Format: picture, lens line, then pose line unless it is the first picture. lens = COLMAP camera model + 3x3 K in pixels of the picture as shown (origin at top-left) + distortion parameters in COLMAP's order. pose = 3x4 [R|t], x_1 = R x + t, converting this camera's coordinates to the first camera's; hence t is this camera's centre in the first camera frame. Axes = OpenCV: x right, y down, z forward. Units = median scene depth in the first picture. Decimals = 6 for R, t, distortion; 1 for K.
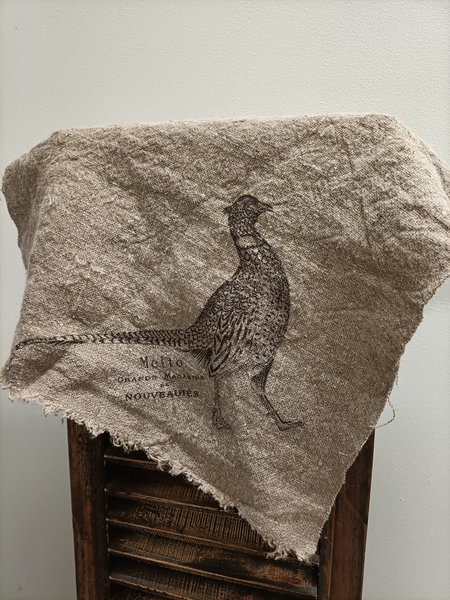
lens RADIAL K [[440.0, 0, 226.8], [0, 440.0, 297.7], [0, 0, 1]] dist [-0.001144, -0.029601]
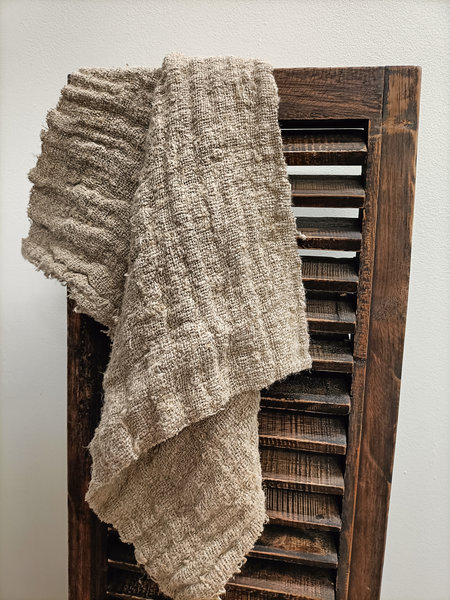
lens RADIAL K [[440.0, 0, 224.9], [0, 440.0, 298.6], [0, 0, 1]] dist [-0.001144, -0.029601]
pose [[0.995188, 0.017273, 0.096455, -0.127762], [-0.012790, 0.998818, -0.046904, 0.137357], [-0.097151, 0.045444, 0.994232, 0.040667]]
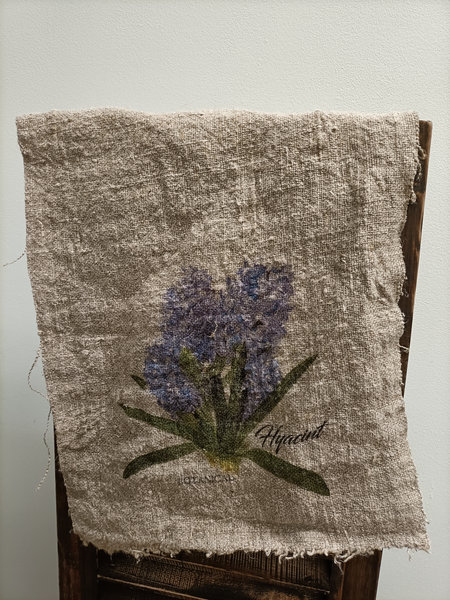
lens RADIAL K [[440.0, 0, 225.3], [0, 440.0, 296.2], [0, 0, 1]] dist [-0.001144, -0.029601]
pose [[0.996877, 0.022110, 0.075817, -0.088367], [-0.024005, 0.999420, 0.024167, -0.042428], [-0.075238, -0.025911, 0.996829, 0.081652]]
